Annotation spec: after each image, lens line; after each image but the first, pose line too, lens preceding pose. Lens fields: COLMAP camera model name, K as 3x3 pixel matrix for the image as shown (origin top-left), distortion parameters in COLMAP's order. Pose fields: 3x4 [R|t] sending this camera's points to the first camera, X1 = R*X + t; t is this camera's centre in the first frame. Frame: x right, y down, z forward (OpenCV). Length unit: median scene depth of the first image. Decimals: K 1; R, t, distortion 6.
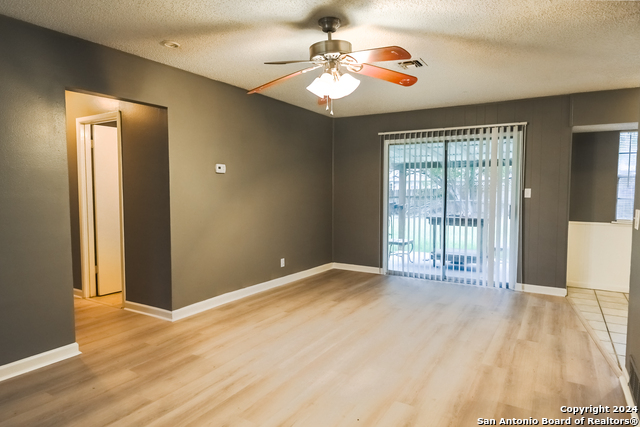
lens RADIAL K [[397.5, 0, 321.2], [0, 397.5, 213.0], [0, 0, 1]] dist [-0.000423, -0.001066]
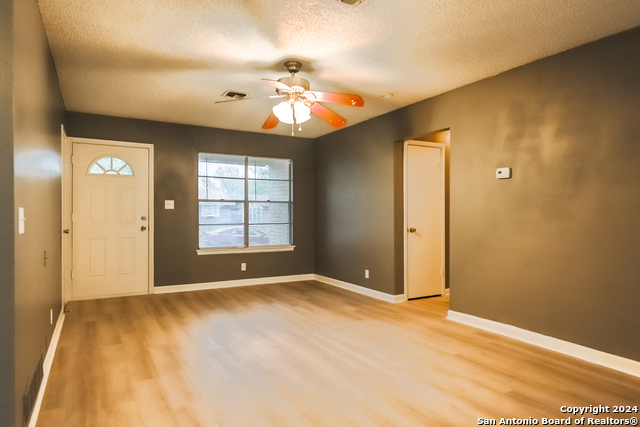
lens RADIAL K [[397.5, 0, 321.2], [0, 397.5, 213.0], [0, 0, 1]] dist [-0.000423, -0.001066]
pose [[-0.484102, -0.001350, -0.875010, 0.922507], [-0.053728, 0.998158, 0.028185, -0.040358], [0.873360, 0.060657, -0.483283, 1.456733]]
